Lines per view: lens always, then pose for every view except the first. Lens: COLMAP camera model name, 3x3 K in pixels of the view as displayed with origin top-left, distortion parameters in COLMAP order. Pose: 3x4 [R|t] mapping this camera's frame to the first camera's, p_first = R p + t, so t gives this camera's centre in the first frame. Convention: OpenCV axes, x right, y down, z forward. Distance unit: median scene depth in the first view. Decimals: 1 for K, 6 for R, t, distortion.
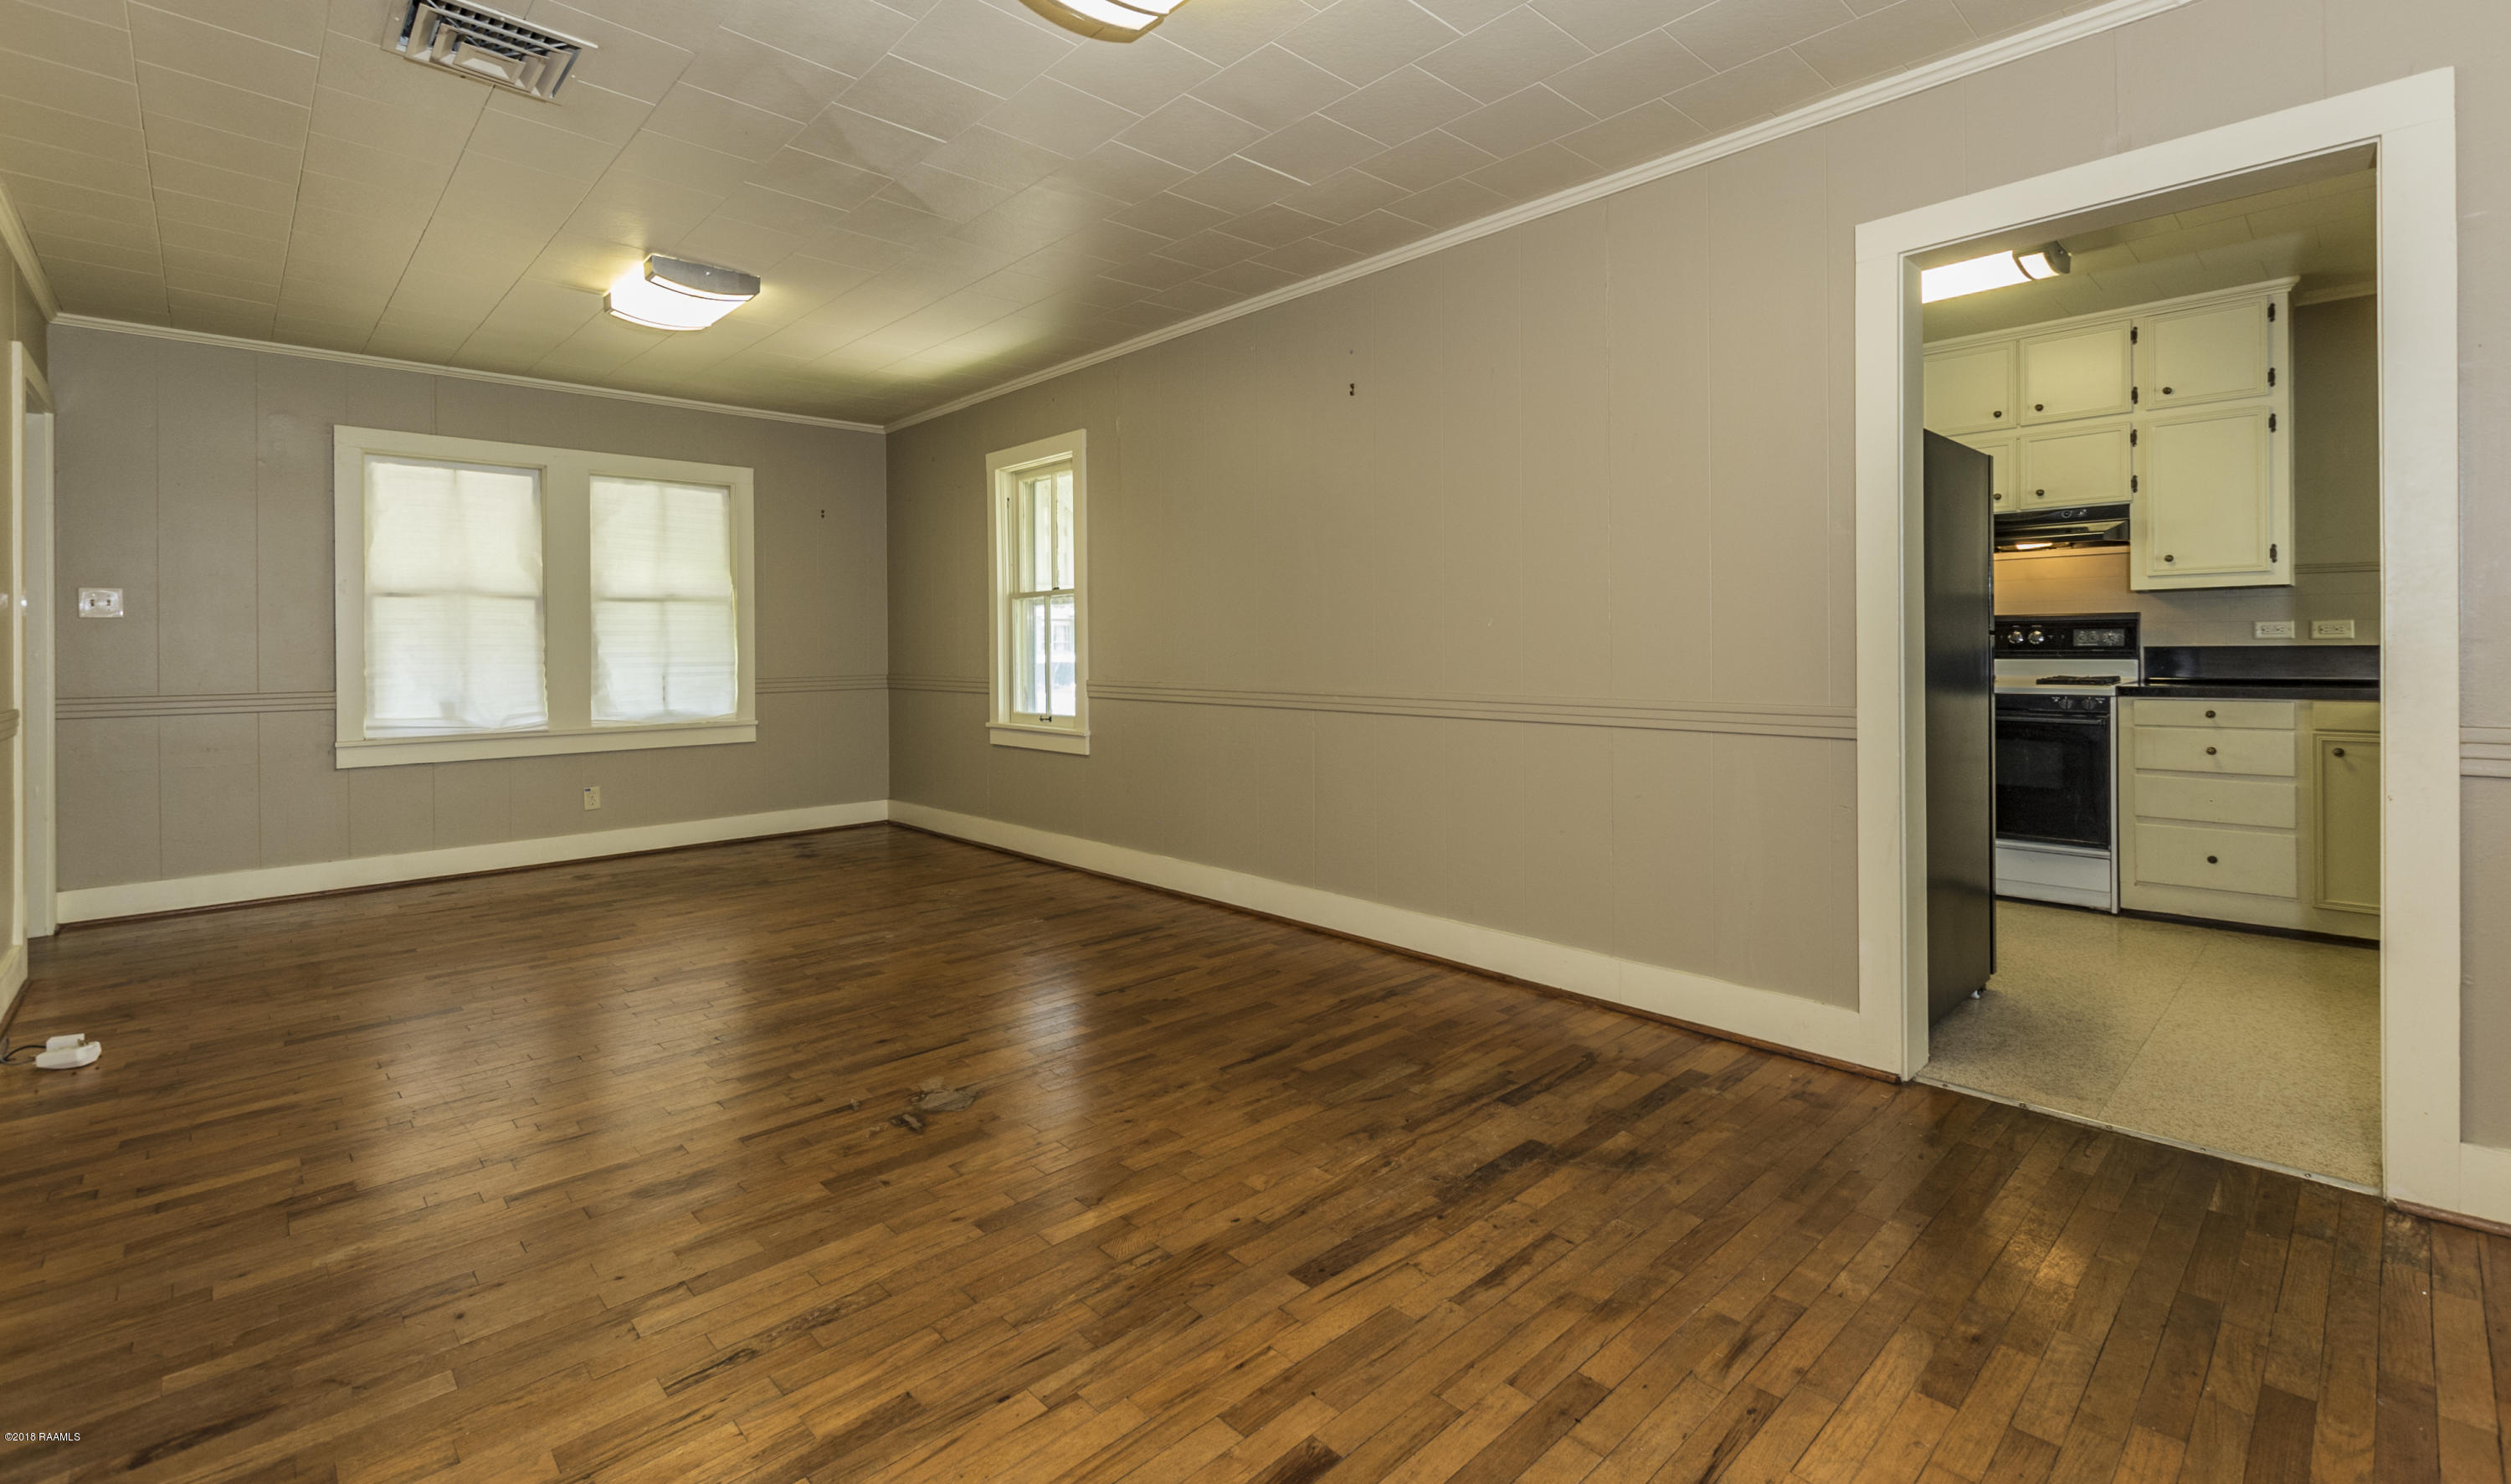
lens RADIAL K [[1085.3, 0, 1257.9], [0, 1085.3, 729.0], [0, 0, 1]] dist [0.000082, 0.000039]
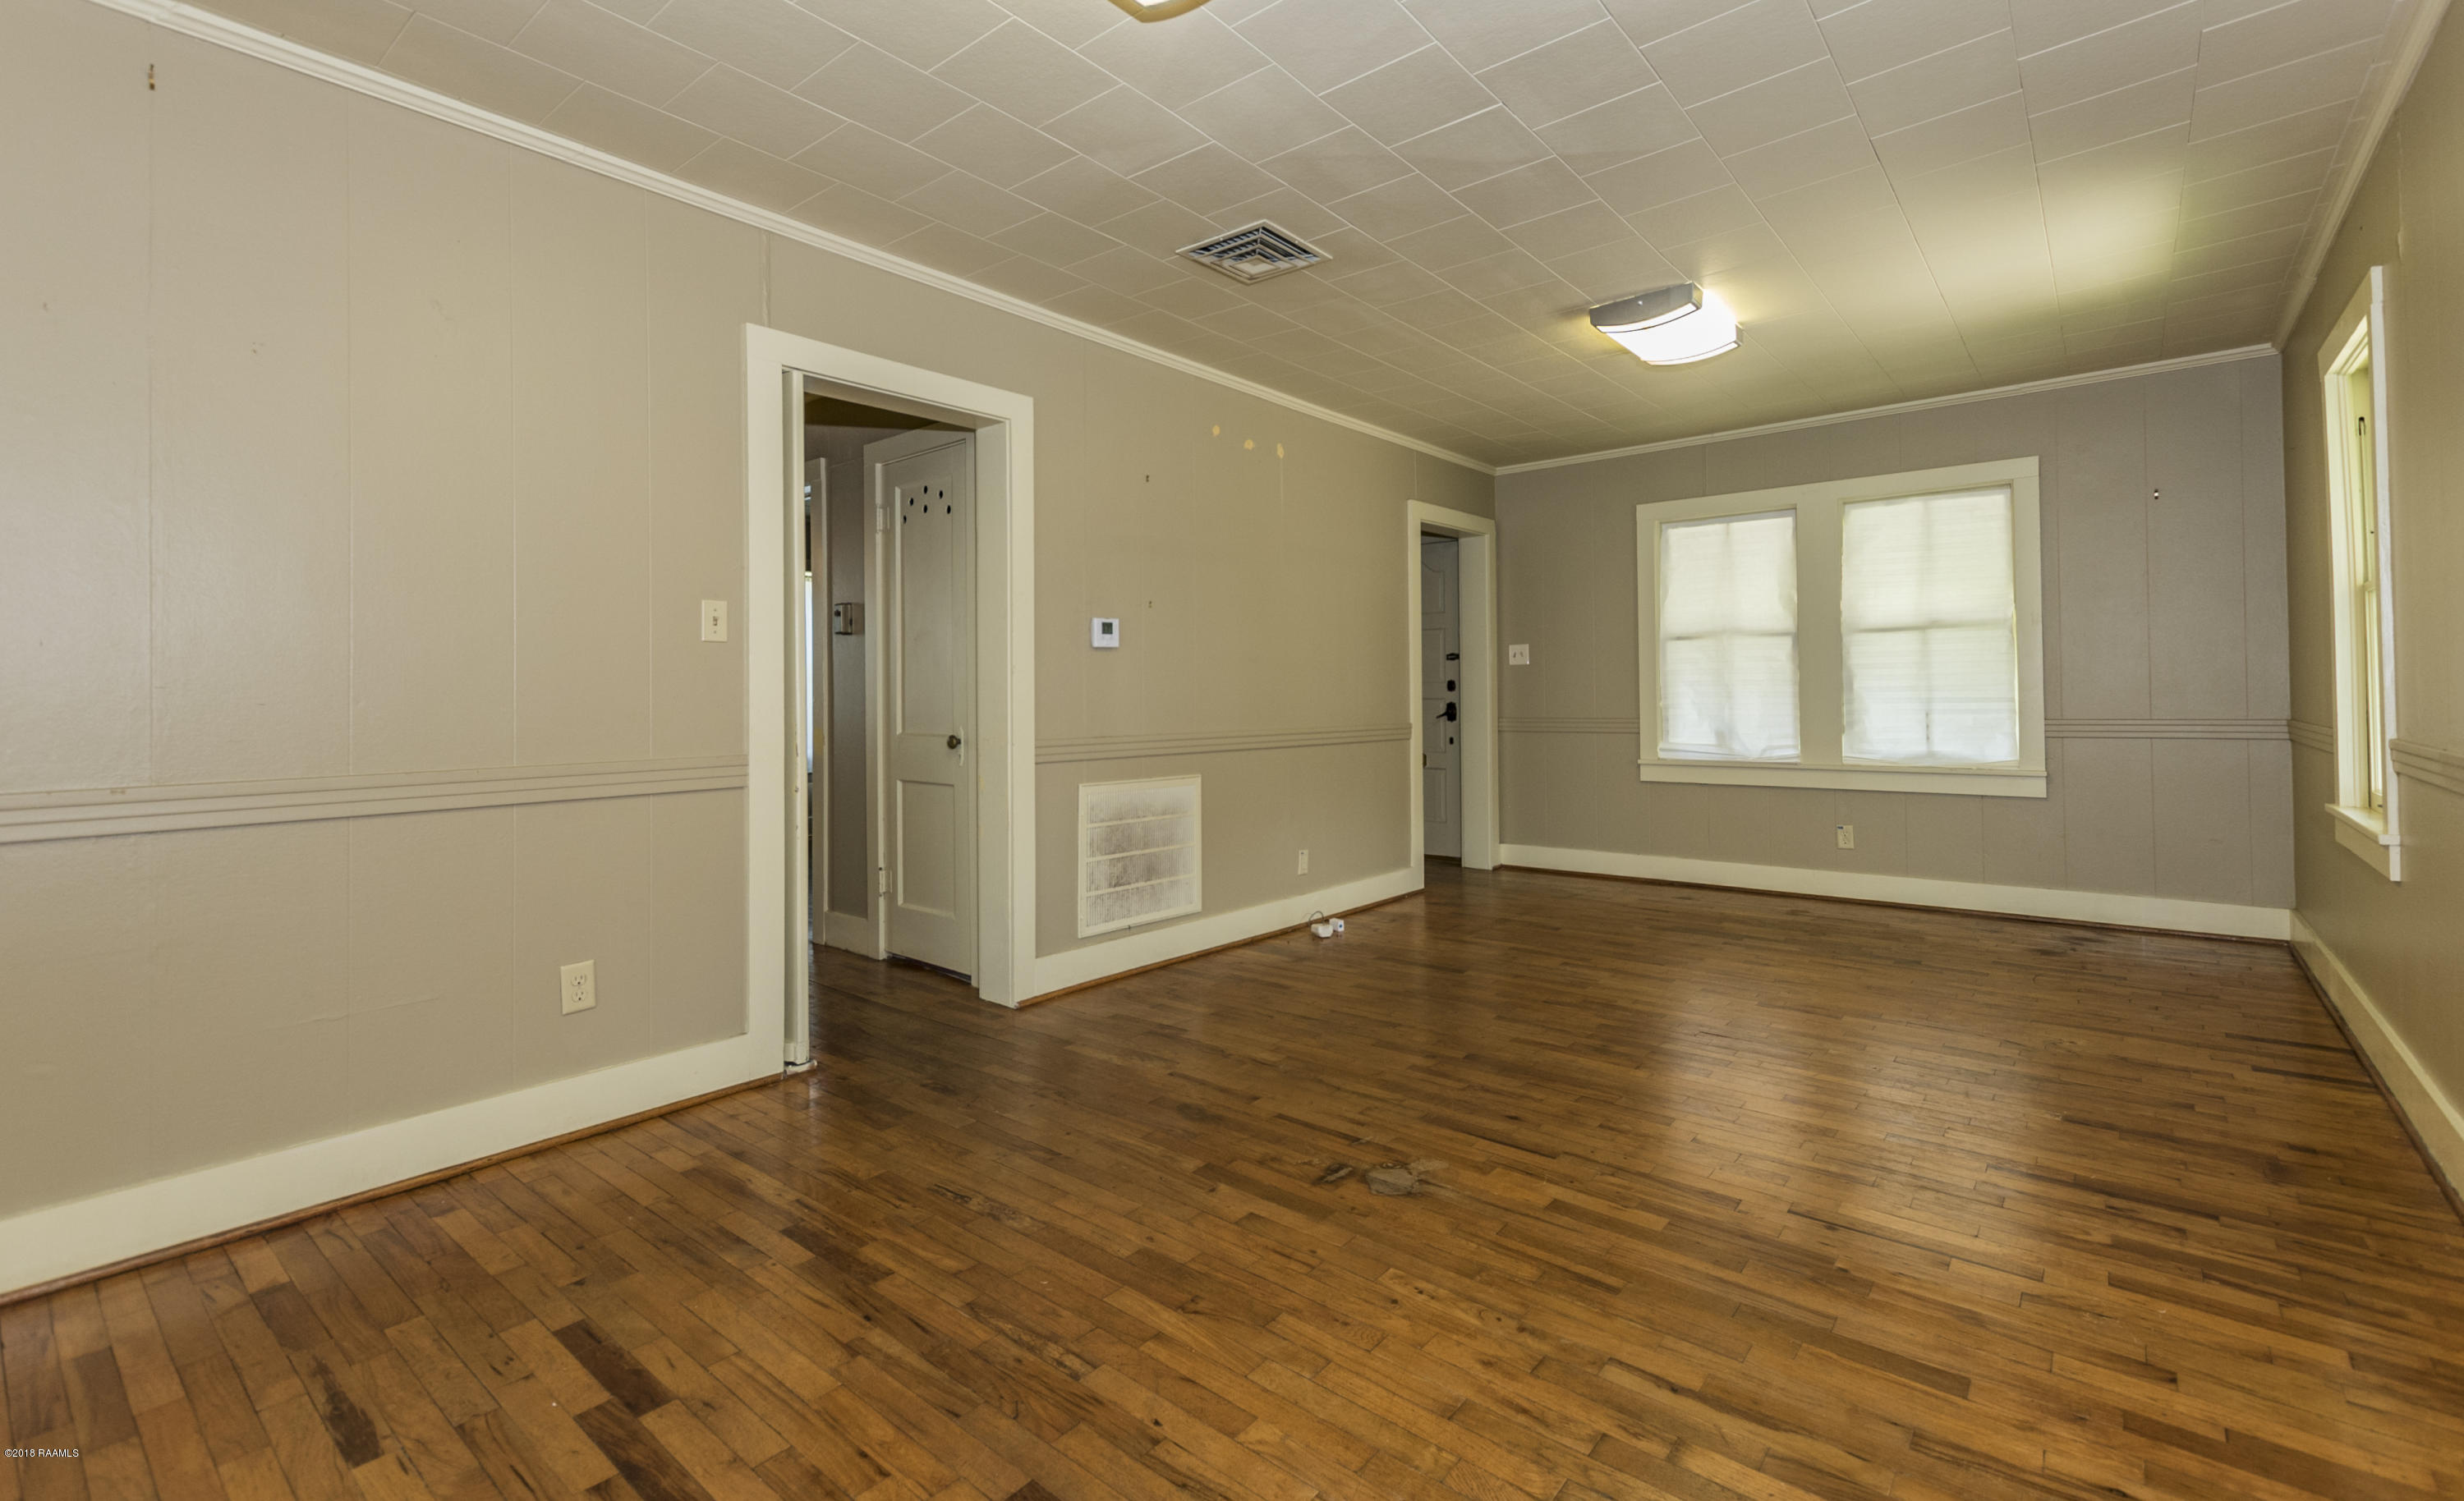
lens RADIAL K [[1064.8, 0, 1233.9], [0, 1064.8, 740.1], [0, 0, 1]] dist [0.005231, -0.000010]
pose [[0.108145, 0.048827, -0.992935, 0.292276], [-0.064812, 0.997015, 0.041968, -0.029352], [0.992020, 0.059815, 0.110987, 0.379338]]
